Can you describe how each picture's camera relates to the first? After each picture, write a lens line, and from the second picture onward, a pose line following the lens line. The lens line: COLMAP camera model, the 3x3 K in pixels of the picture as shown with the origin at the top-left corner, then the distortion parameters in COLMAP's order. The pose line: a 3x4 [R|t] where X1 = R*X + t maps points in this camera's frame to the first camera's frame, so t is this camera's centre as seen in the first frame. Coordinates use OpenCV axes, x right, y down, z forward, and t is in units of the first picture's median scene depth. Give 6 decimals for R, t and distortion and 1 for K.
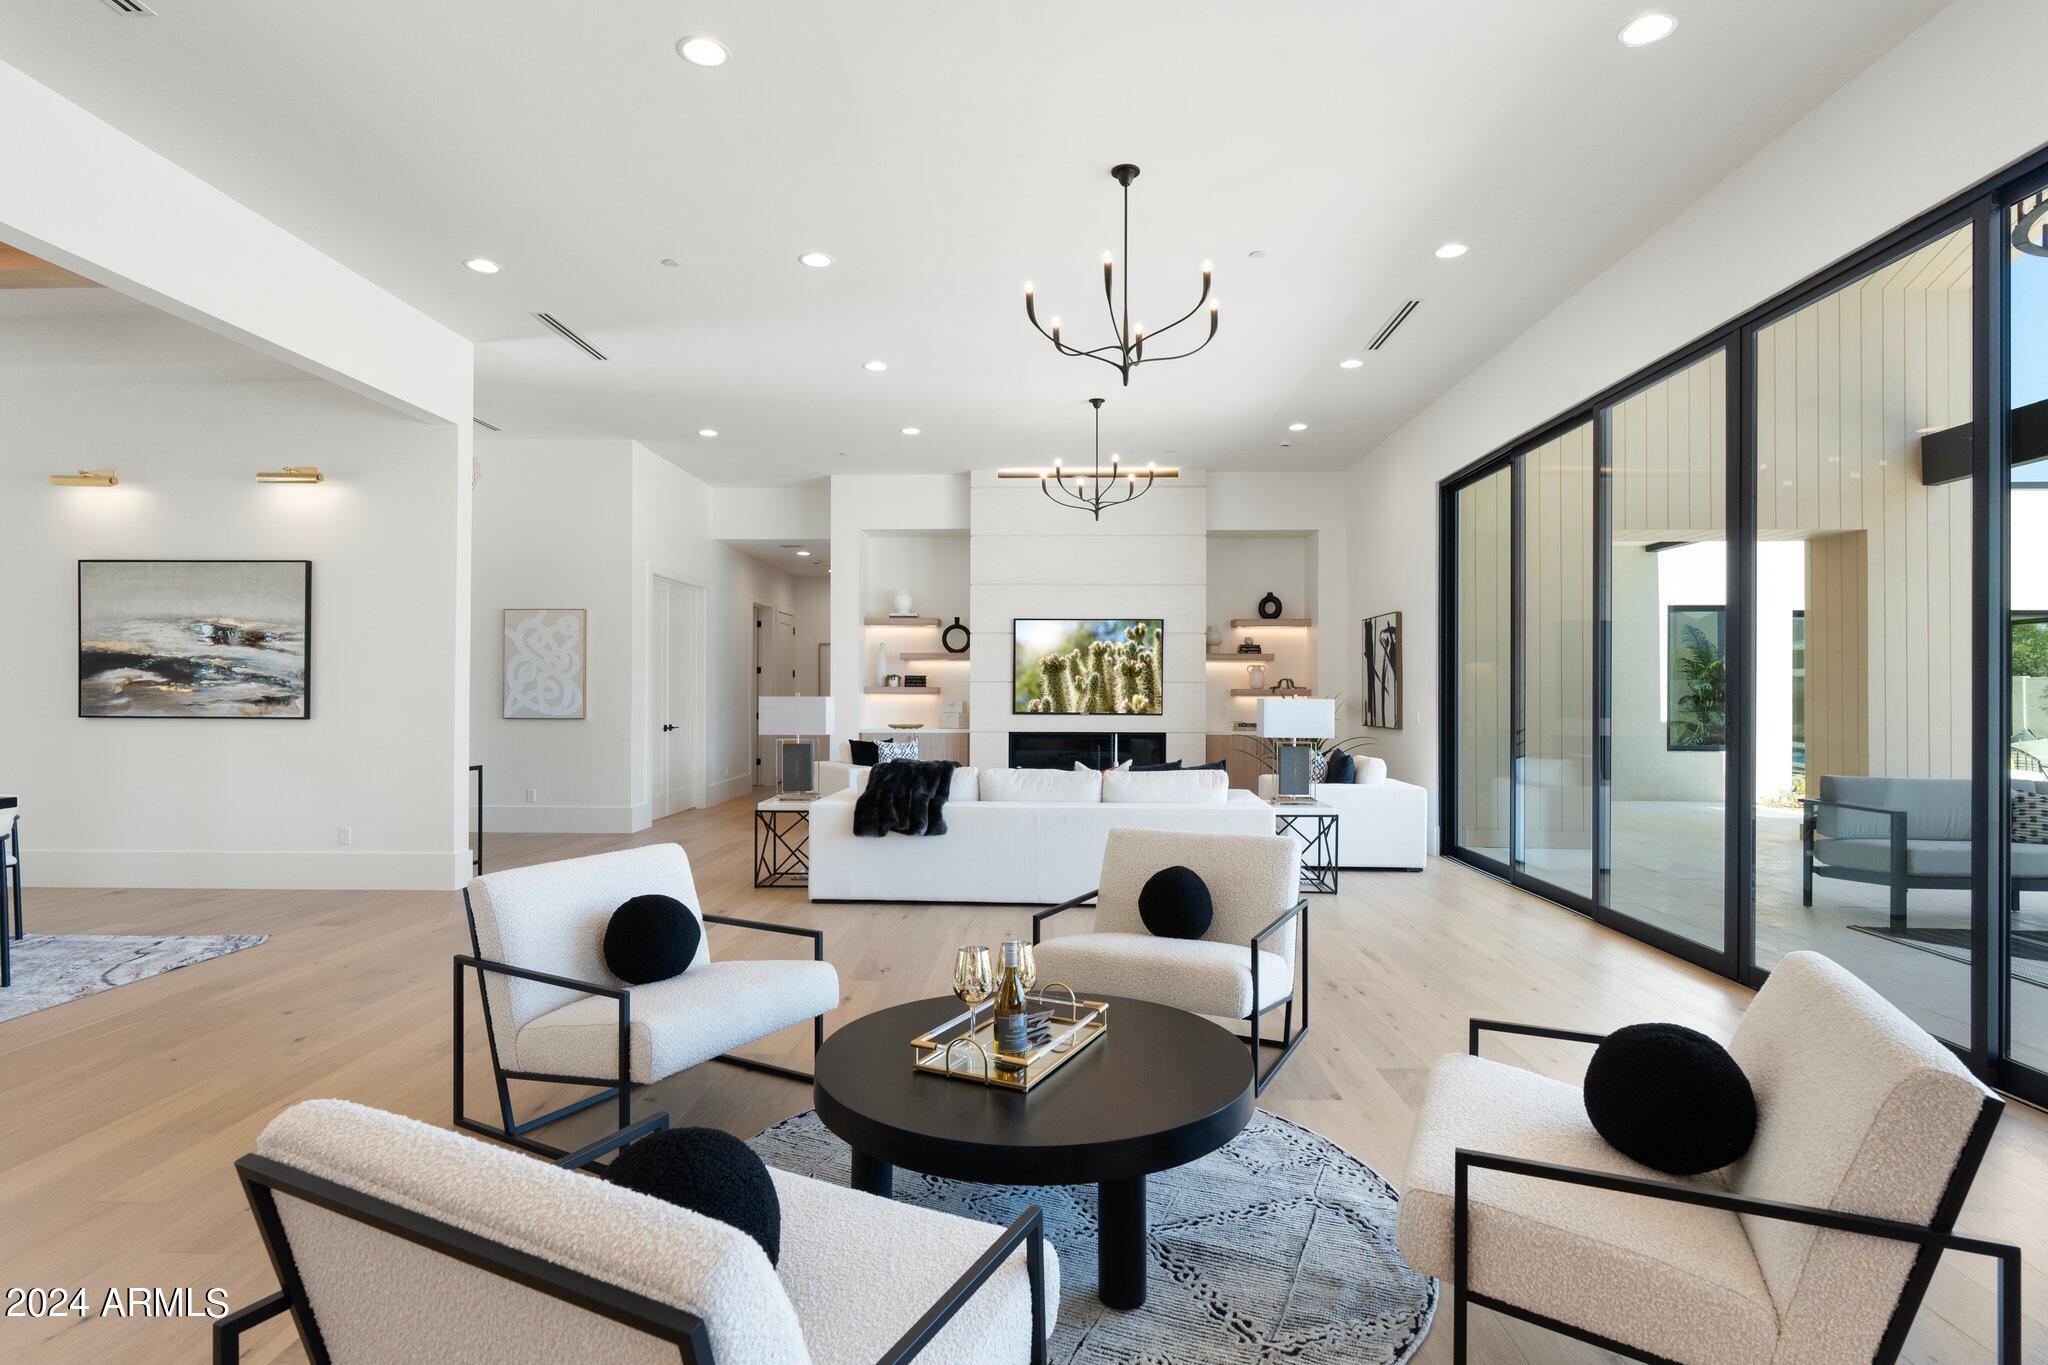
lens RADIAL K [[1056.0, 0, 1020.1], [0, 1056.0, 686.6], [0, 0, 1]] dist [-0.000504, 0.000203]
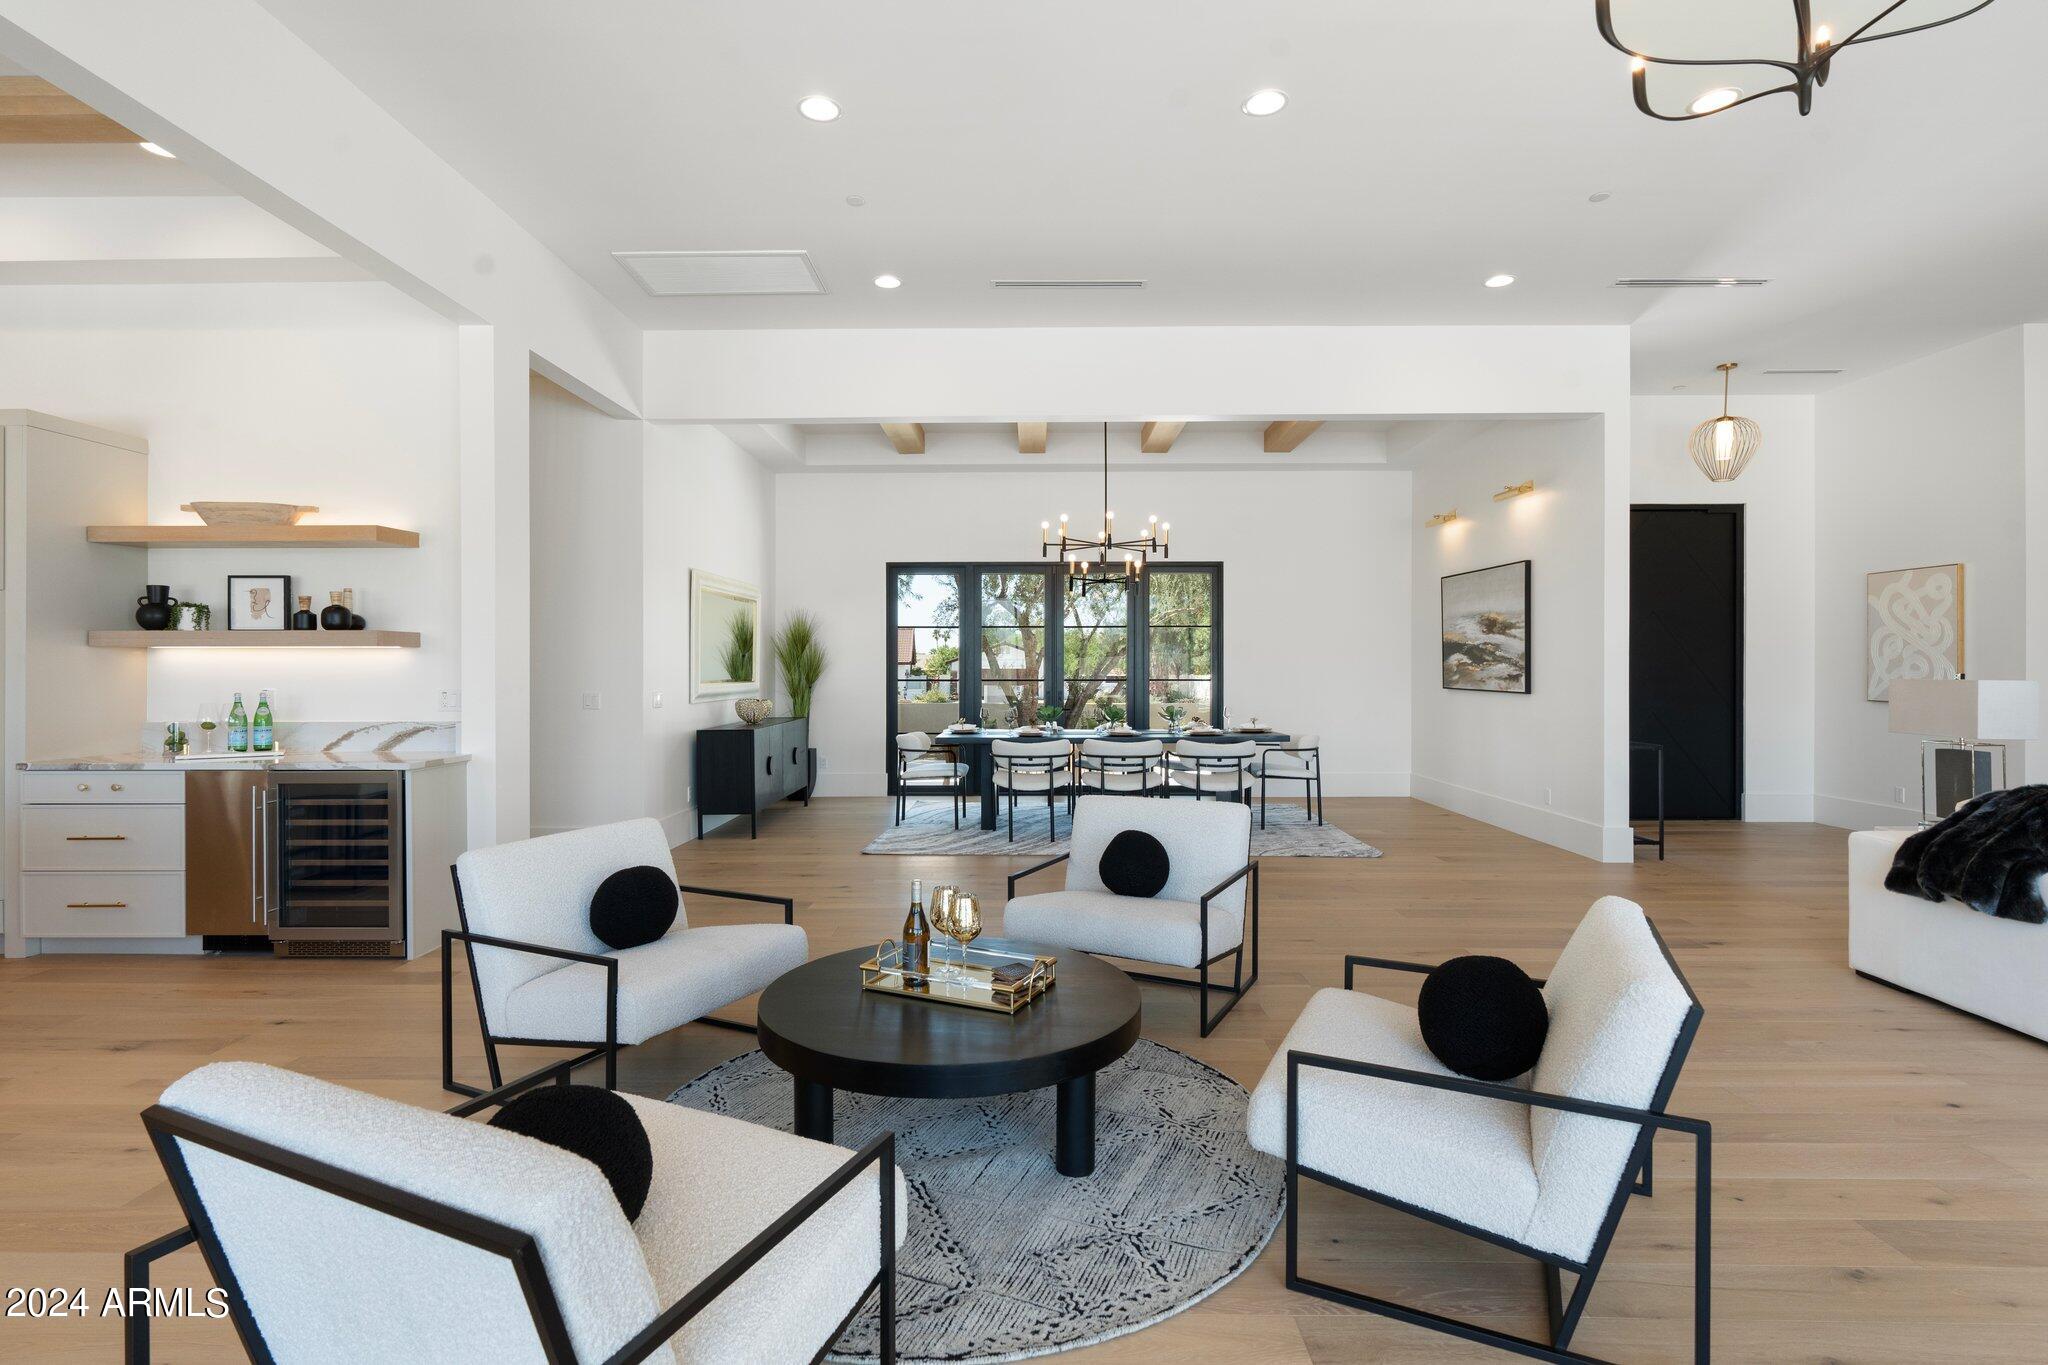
lens RADIAL K [[993.1, 0, 1021.9], [0, 993.1, 674.0], [0, 0, 1]] dist [0.006120, 0.000692]
pose [[0.012080, 0.006558, -0.999906, 0.445852], [0.007380, 0.999951, 0.006648, -0.003152], [0.999900, -0.007459, 0.012031, 0.426250]]
